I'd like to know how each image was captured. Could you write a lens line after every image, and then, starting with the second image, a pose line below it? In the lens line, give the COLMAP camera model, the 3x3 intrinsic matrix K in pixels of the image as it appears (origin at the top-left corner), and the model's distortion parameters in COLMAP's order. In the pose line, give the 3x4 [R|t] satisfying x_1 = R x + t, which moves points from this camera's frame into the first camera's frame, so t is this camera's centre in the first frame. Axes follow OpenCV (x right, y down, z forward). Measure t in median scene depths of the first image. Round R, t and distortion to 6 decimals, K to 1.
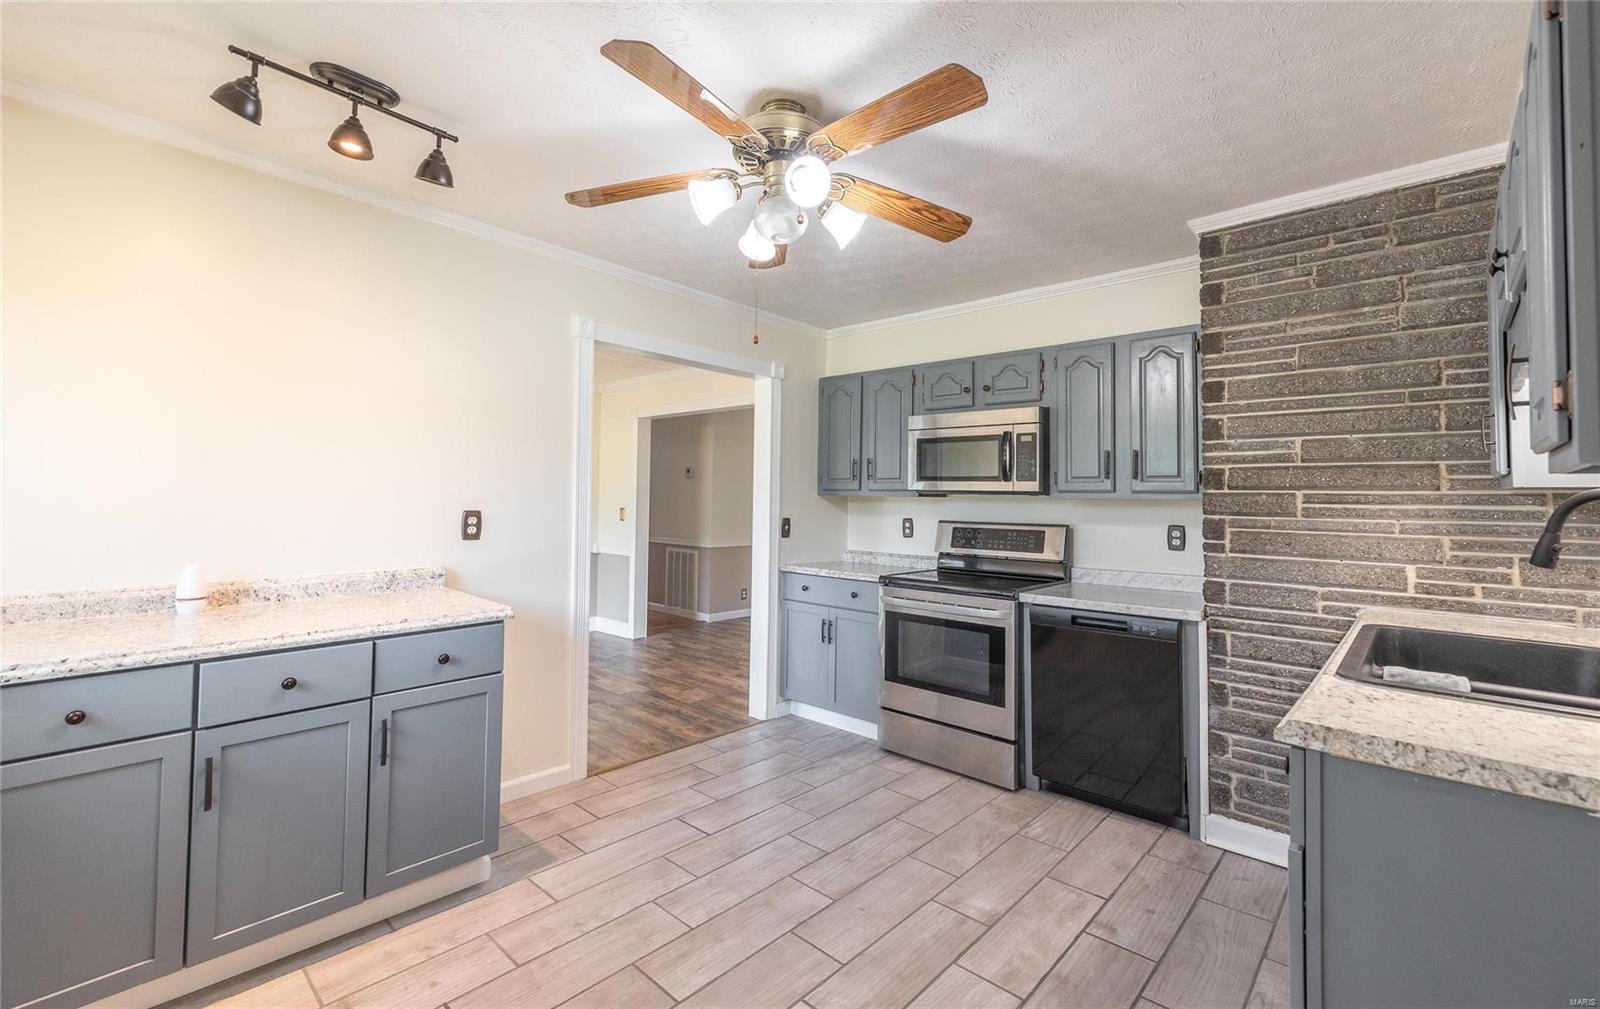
lens RADIAL K [[671.8, 0, 813.5], [0, 671.8, 474.3], [0, 0, 1]] dist [-0.000105, 0.001072]
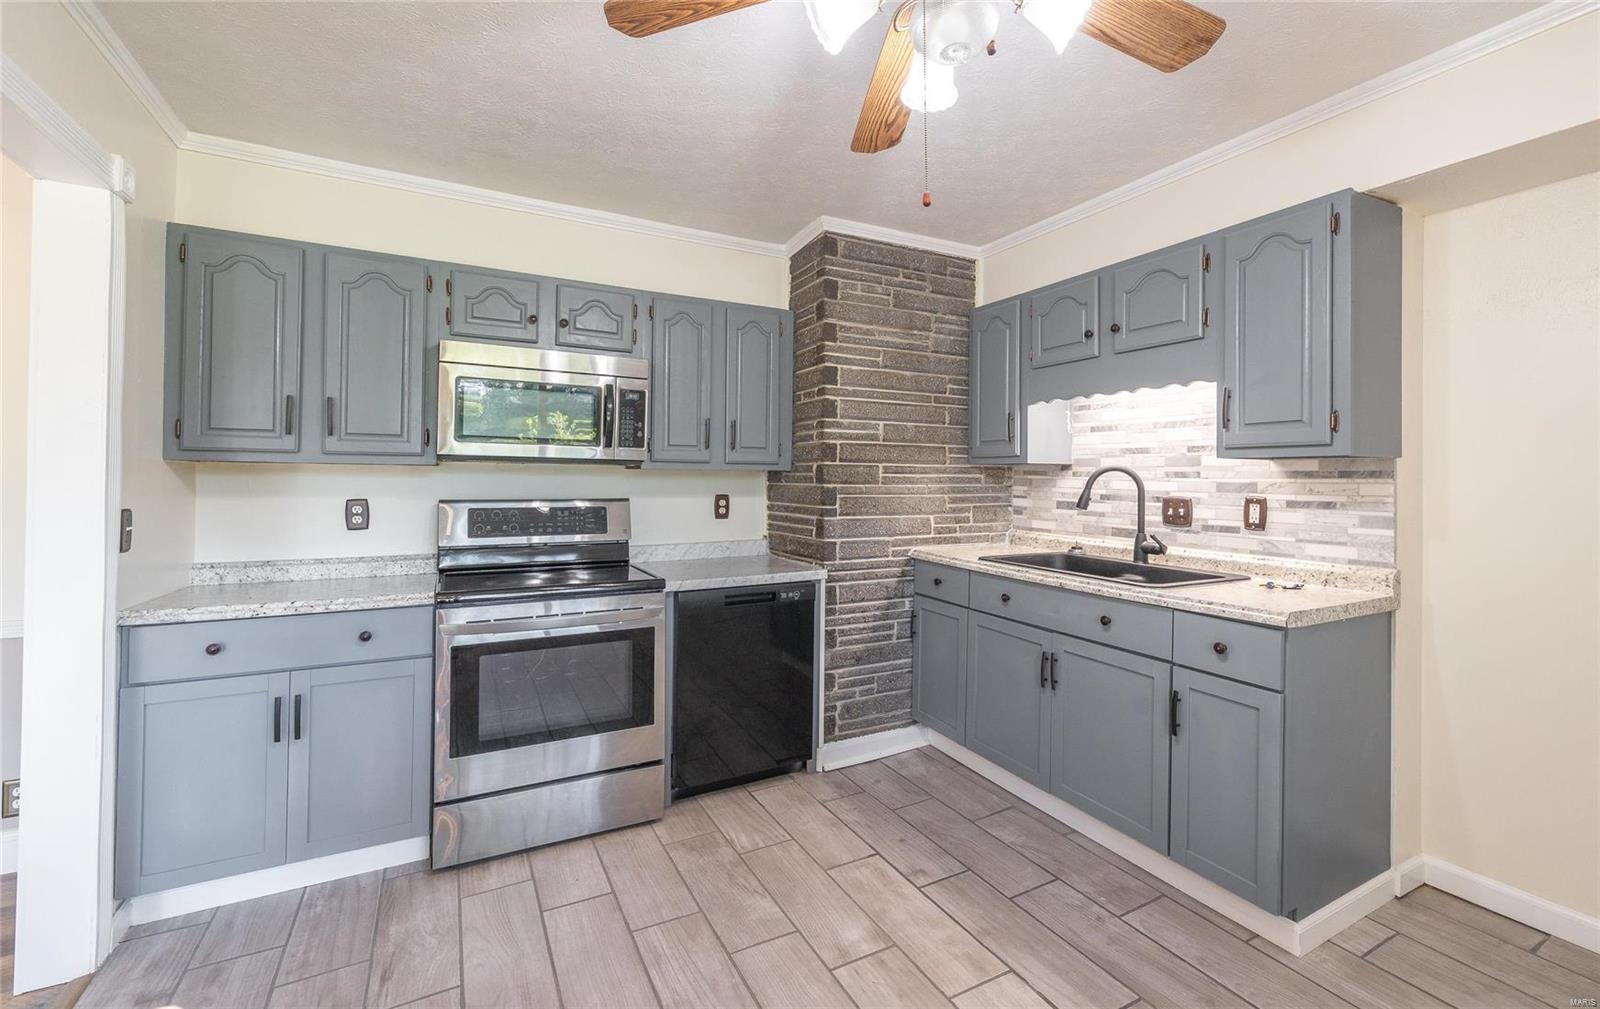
lens RADIAL K [[671.8, 0, 793.8], [0, 671.8, 471.8], [0, 0, 1]] dist [-0.000105, 0.001072]
pose [[0.348819, 0.000173, 0.937190, -0.502837], [-0.036397, 0.999248, 0.013362, 0.027866], [-0.936483, -0.038772, 0.348563, 0.673067]]
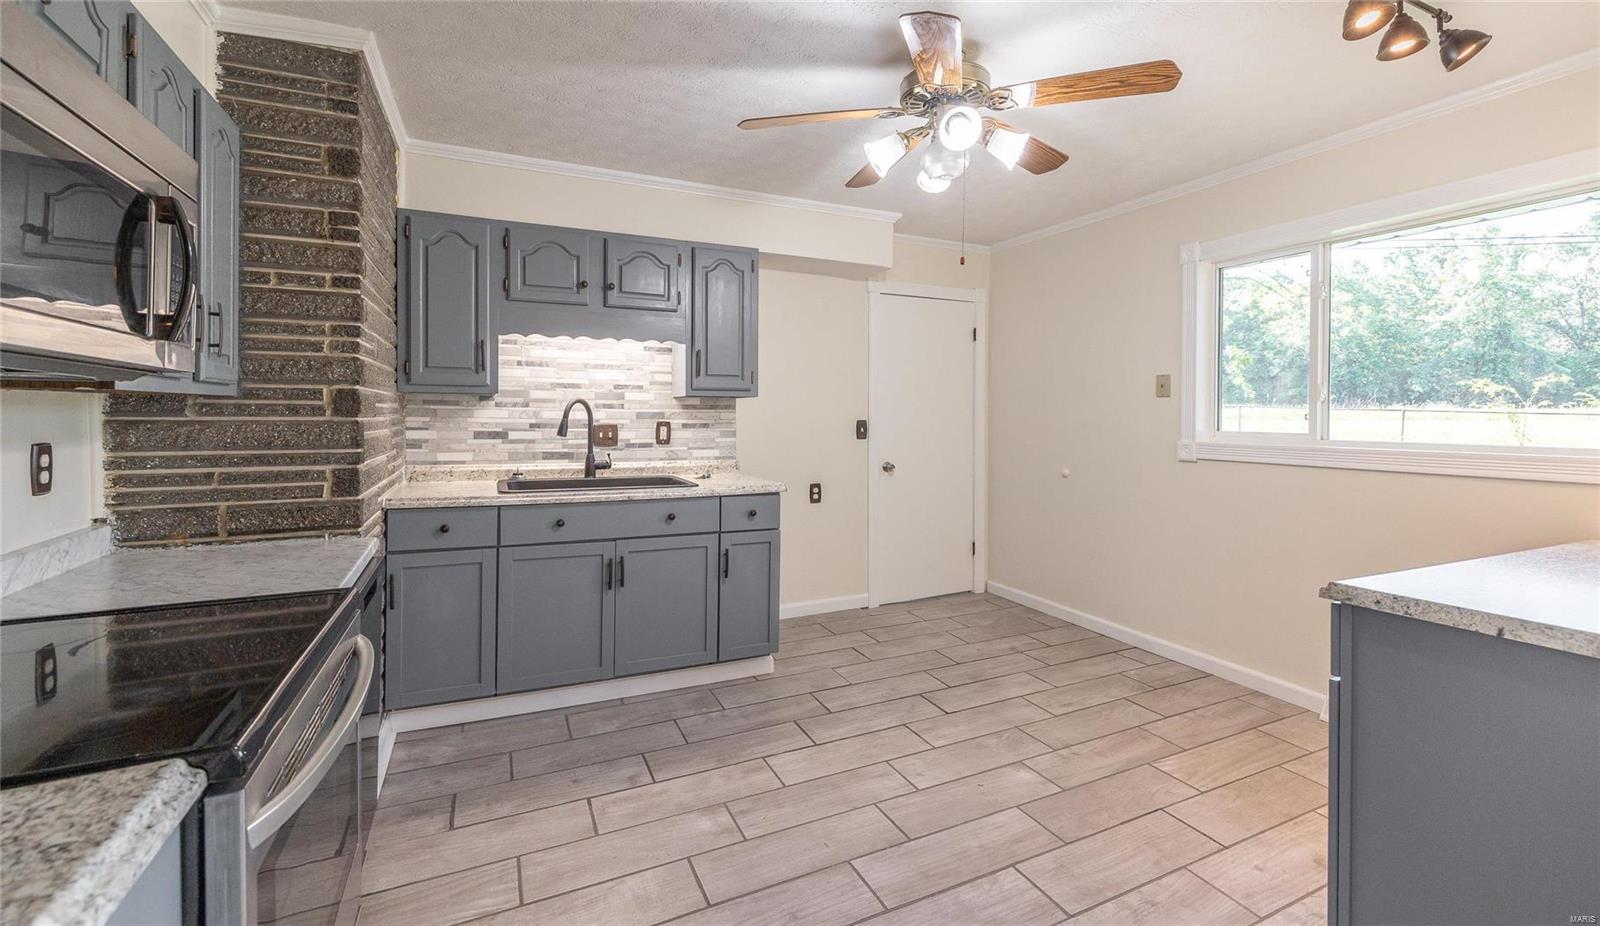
lens RADIAL K [[671.7, 0, 811.4], [0, 671.7, 420.4], [0, 0, 1]] dist [-0.000932, -0.000088]
pose [[-0.924449, -0.020774, 0.380739, -0.208594], [-0.029444, 0.999423, -0.016961, 0.063853], [-0.380167, -0.026890, -0.924527, 1.565190]]
